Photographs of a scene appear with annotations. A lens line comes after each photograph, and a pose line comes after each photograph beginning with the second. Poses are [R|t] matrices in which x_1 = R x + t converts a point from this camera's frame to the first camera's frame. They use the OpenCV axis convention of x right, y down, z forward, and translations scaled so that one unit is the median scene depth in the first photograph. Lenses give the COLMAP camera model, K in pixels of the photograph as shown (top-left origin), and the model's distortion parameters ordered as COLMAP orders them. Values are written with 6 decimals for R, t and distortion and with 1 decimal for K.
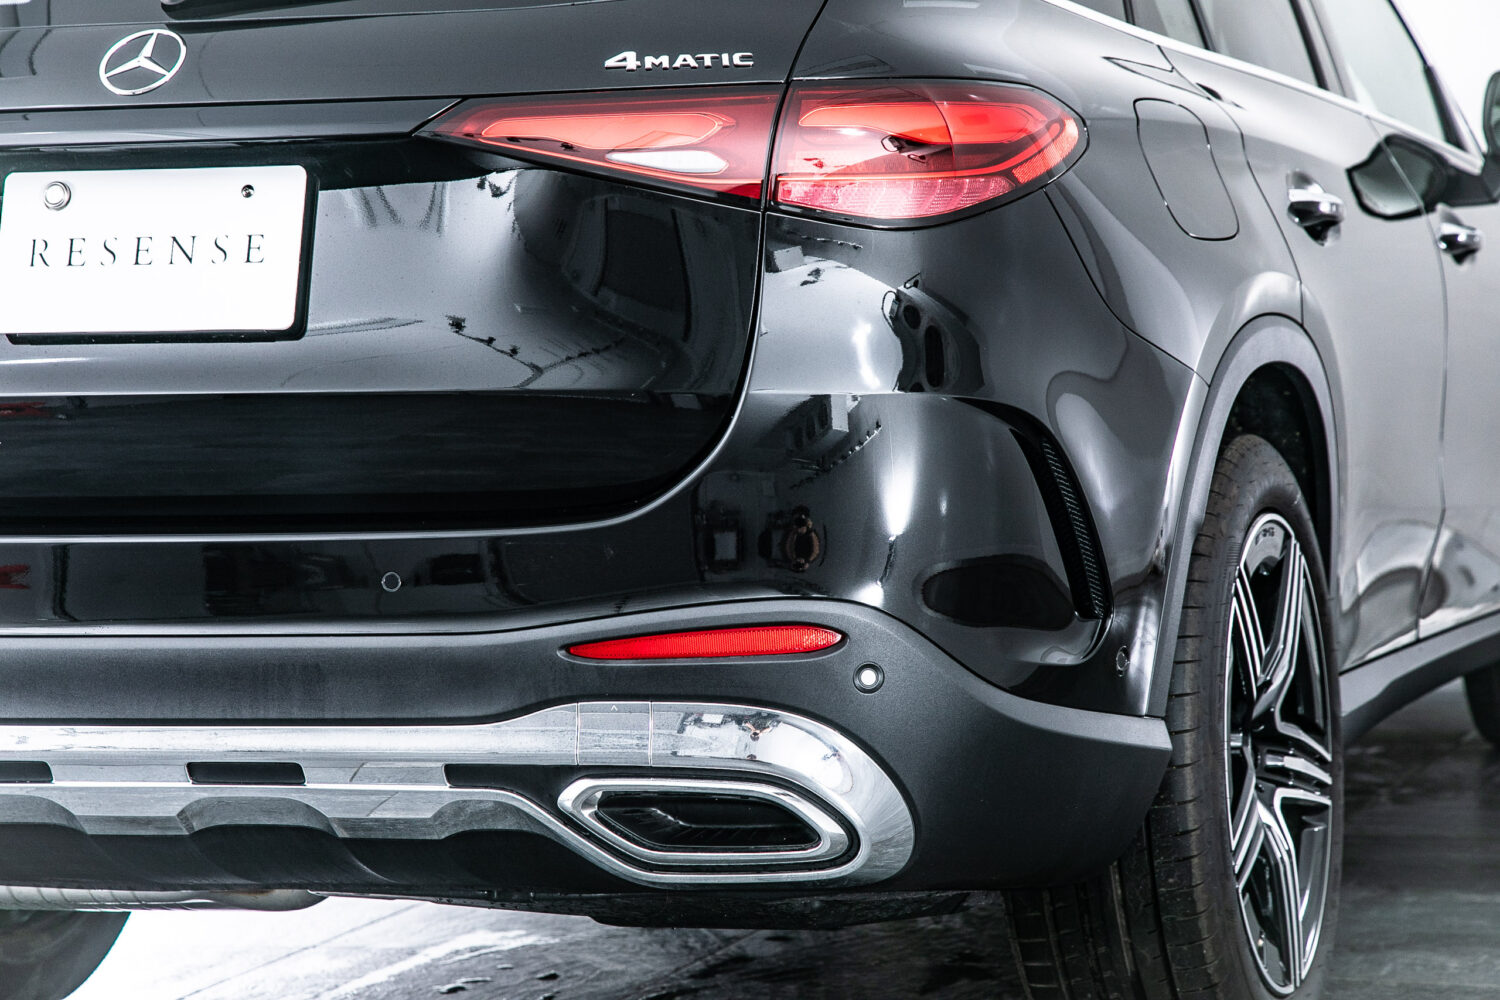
lens RADIAL K [[3670.0, 0, 791.0], [0, 3670.0, 492.6], [0, 0, 1]] dist [0.558972, 0.000000]
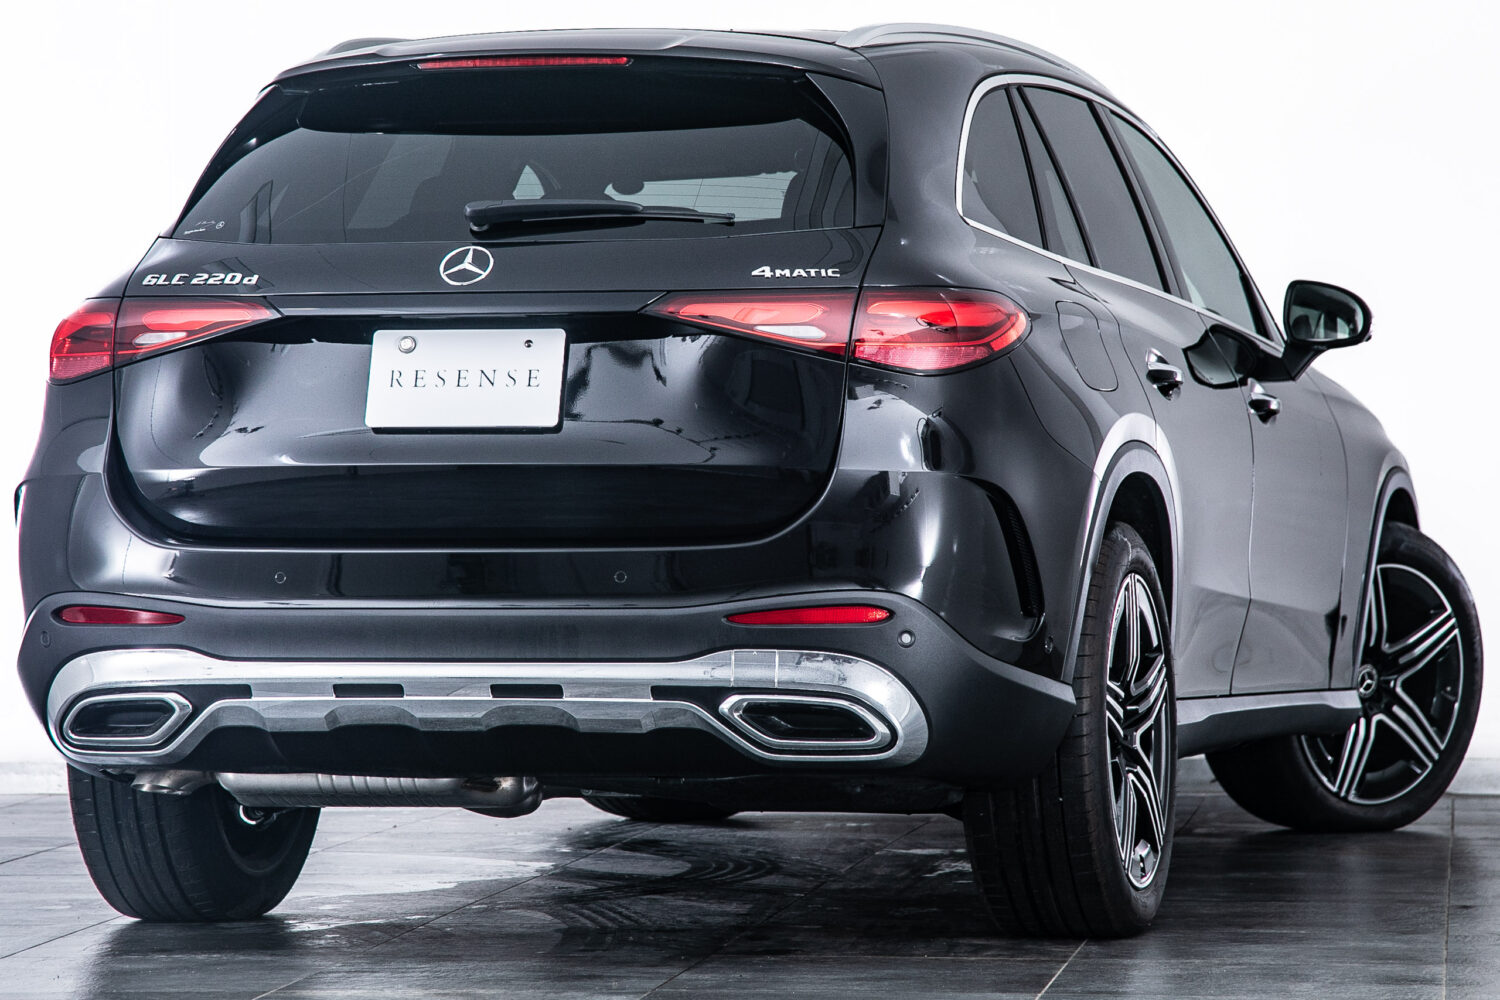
lens RADIAL K [[4811.5, 0, 822.0], [0, 4811.5, 508.2], [0, 0, 1]] dist [0.698248, 0.000000]
pose [[0.996703, 0.026493, 0.076687, -0.181248], [-0.022516, 0.998379, -0.052269, 0.102751], [-0.077947, 0.050370, 0.995684, -1.159309]]
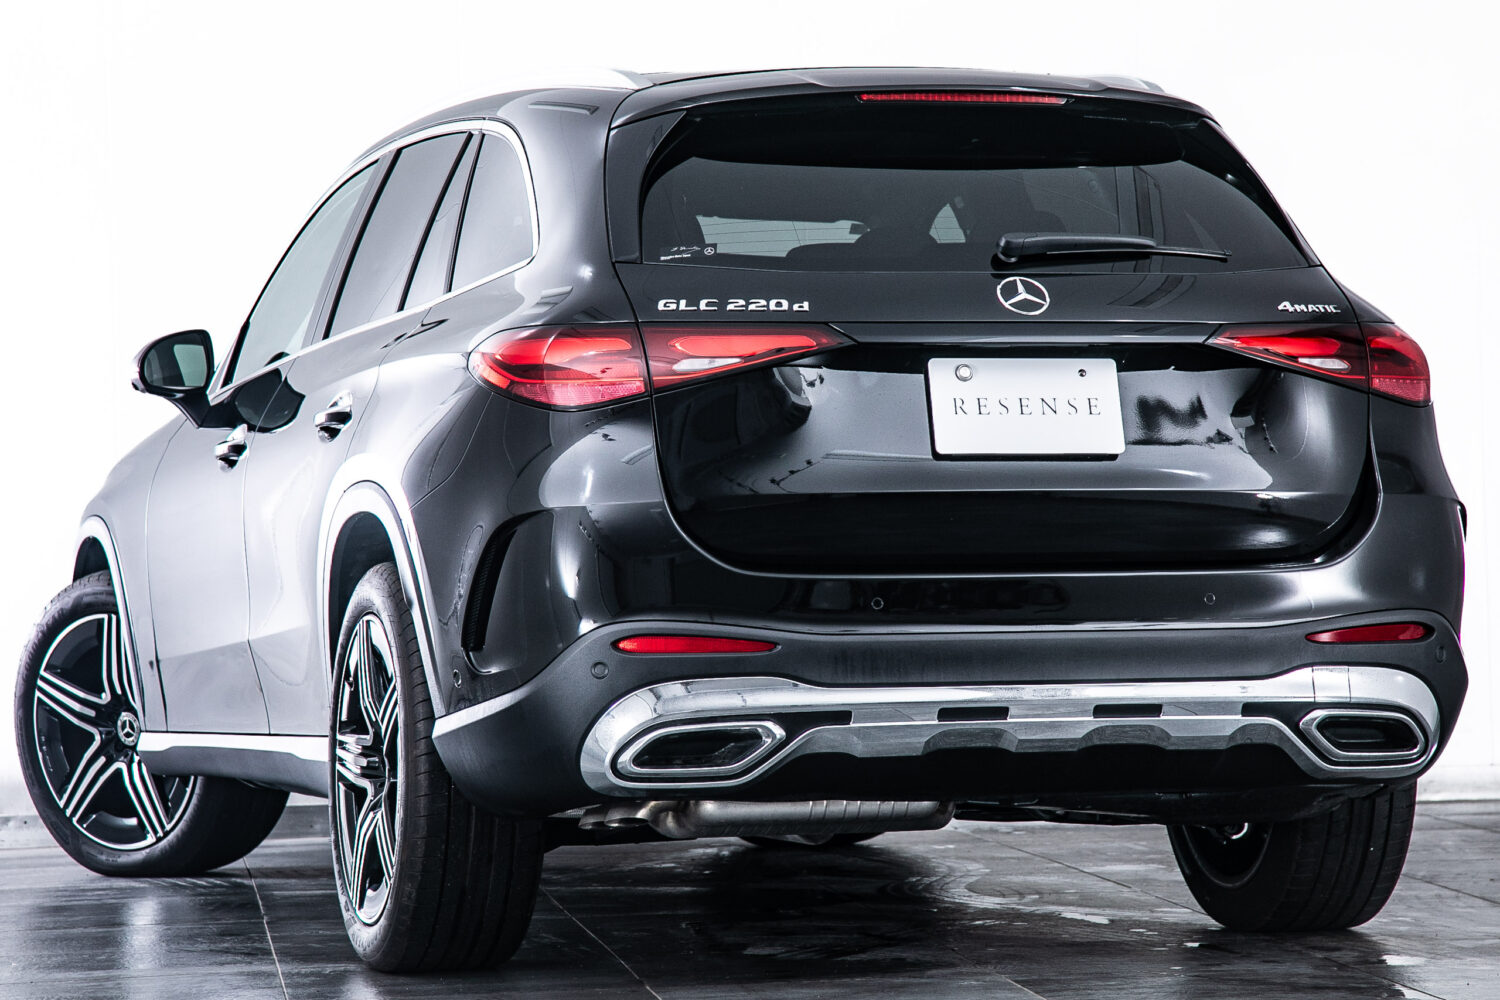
lens RADIAL K [[4811.5, 0, 825.0], [0, 4811.5, 475.8], [0, 0, 1]] dist [0.698248, 0.000000]
pose [[0.788087, 0.028910, 0.614885, -1.616437], [0.017084, 0.997485, -0.068794, 0.117320], [-0.615327, 0.064720, 0.785611, -0.665183]]
